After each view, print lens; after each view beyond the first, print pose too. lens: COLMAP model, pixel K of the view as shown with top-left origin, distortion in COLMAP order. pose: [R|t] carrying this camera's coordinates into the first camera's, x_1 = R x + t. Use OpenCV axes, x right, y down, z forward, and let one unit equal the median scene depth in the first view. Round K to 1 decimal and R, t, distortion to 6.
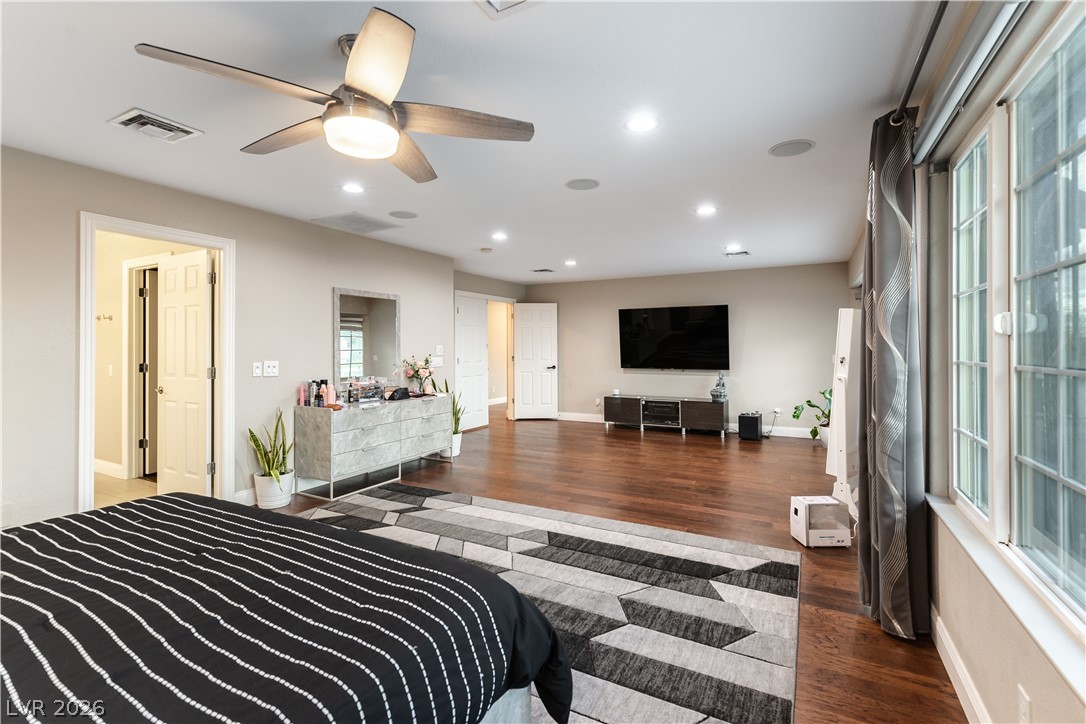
lens RADIAL K [[477.4, 0, 561.8], [0, 477.4, 343.2], [0, 0, 1]] dist [-0.001386, -0.000087]
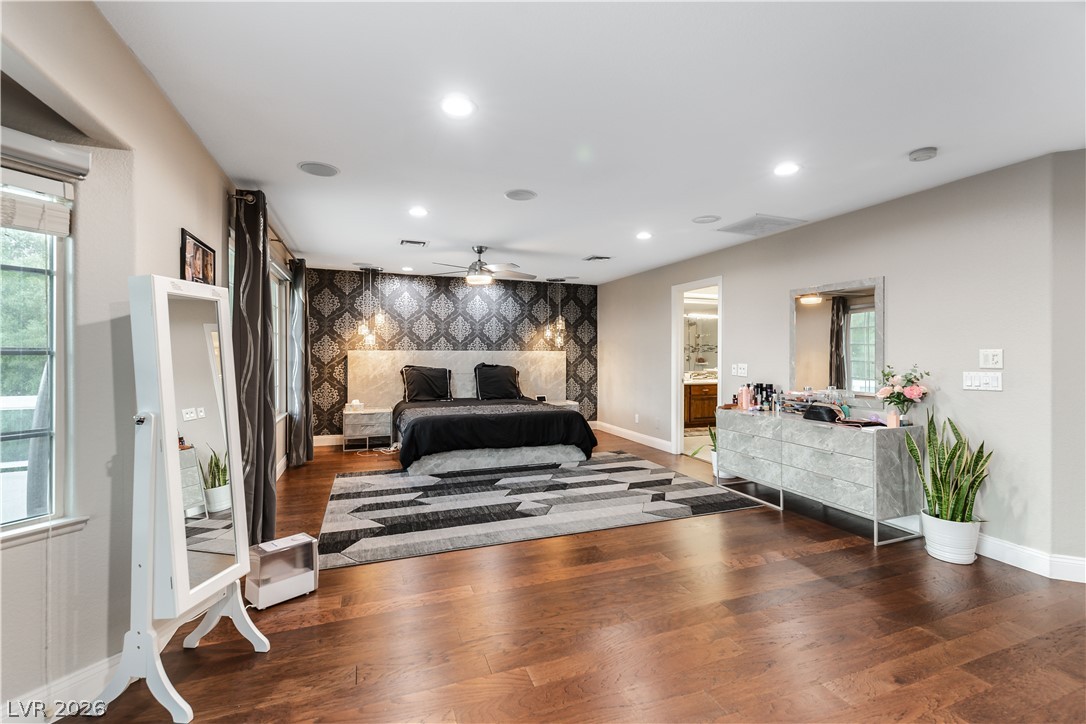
lens RADIAL K [[477.4, 0, 540.3], [0, 477.4, 359.3], [0, 0, 1]] dist [-0.001386, -0.000087]
pose [[-0.680785, 0.008852, -0.732430, 0.676846], [0.006430, 0.999961, 0.006109, 0.015430], [0.732455, -0.000551, -0.680815, 1.527003]]
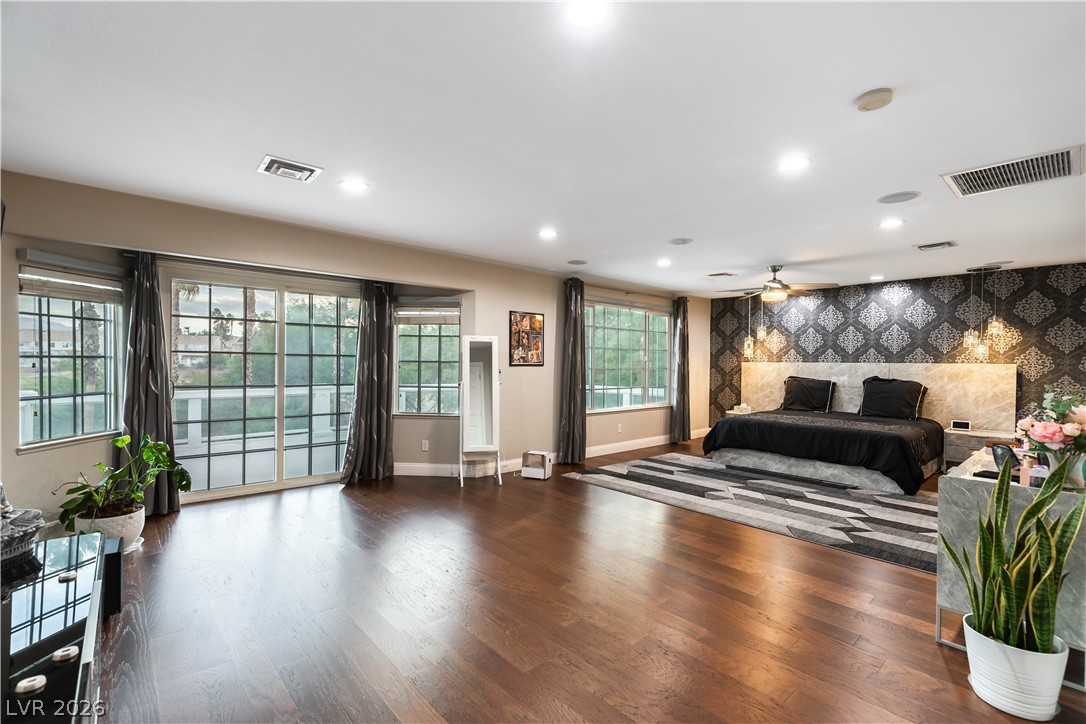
lens RADIAL K [[477.4, 0, 542.6], [0, 477.4, 365.7], [0, 0, 1]] dist [-0.001386, -0.000087]
pose [[-0.924853, -0.010370, 0.380183, -0.099413], [-0.013295, 0.999899, -0.005067, 0.026284], [-0.380092, -0.009740, -0.924898, 2.100067]]
